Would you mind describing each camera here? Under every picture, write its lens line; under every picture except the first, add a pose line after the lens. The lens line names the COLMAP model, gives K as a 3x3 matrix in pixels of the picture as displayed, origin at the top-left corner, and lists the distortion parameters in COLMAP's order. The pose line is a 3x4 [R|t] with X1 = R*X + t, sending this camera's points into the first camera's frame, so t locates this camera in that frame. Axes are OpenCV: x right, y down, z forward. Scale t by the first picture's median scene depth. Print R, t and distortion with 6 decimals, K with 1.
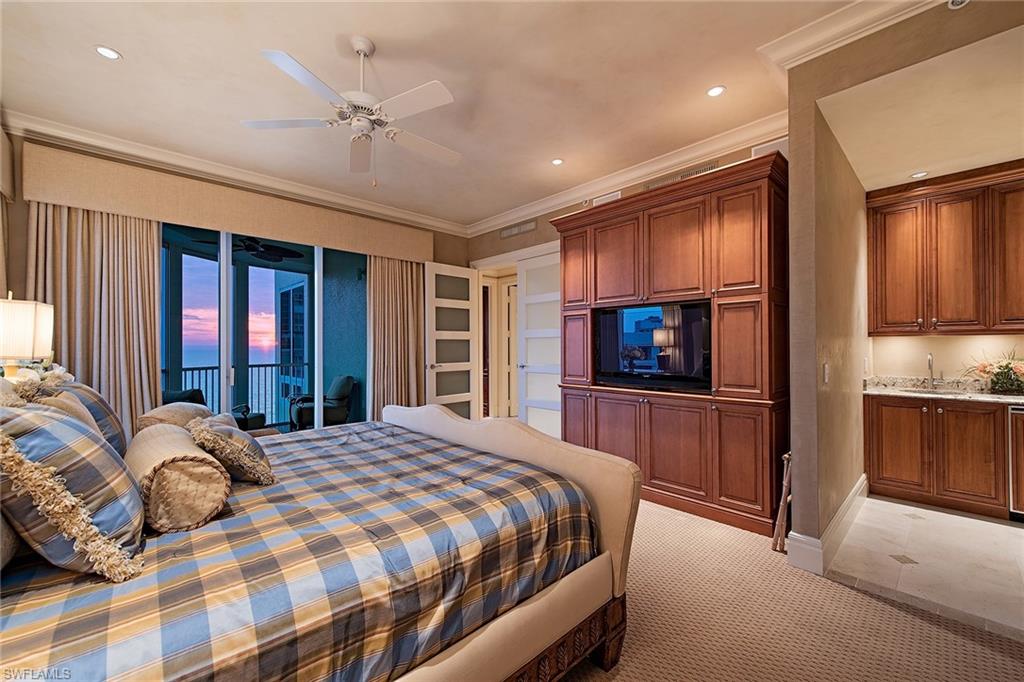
lens RADIAL K [[411.1, 0, 512.0], [0, 411.1, 341.0], [0, 0, 1]] dist [0.000914, 0.000057]
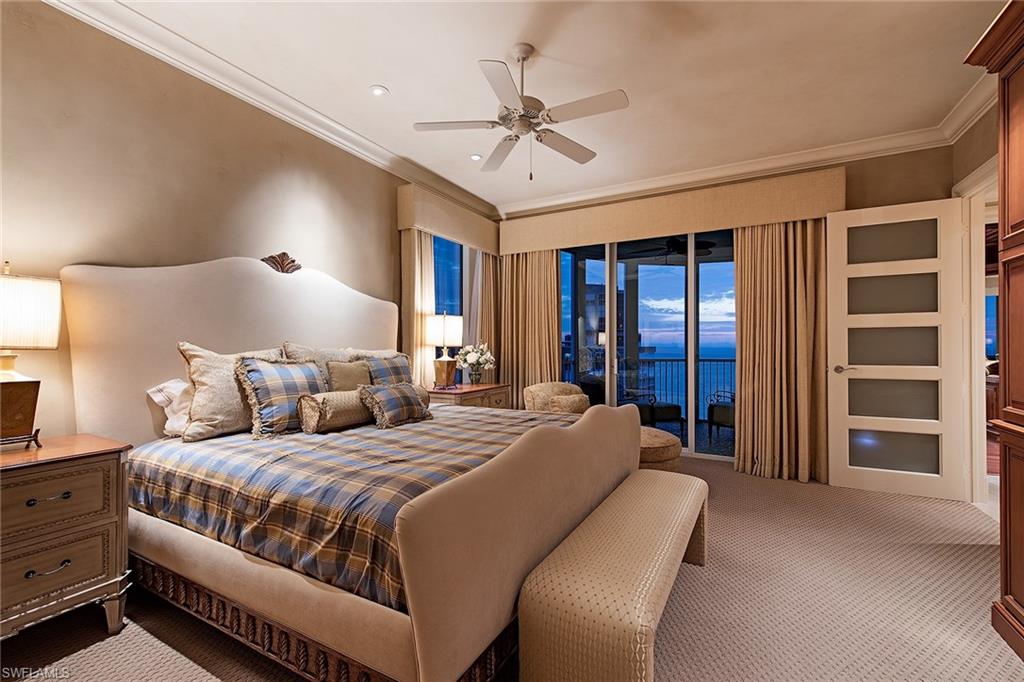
lens RADIAL K [[424.7, 0, 512.0], [0, 424.7, 341.0], [0, 0, 1]] dist [0.008485, -0.000100]
pose [[0.311246, -0.005826, -0.950311, 0.323487], [0.013268, 0.999910, -0.001784, 0.012087], [0.950237, -0.012053, 0.311296, 0.307810]]
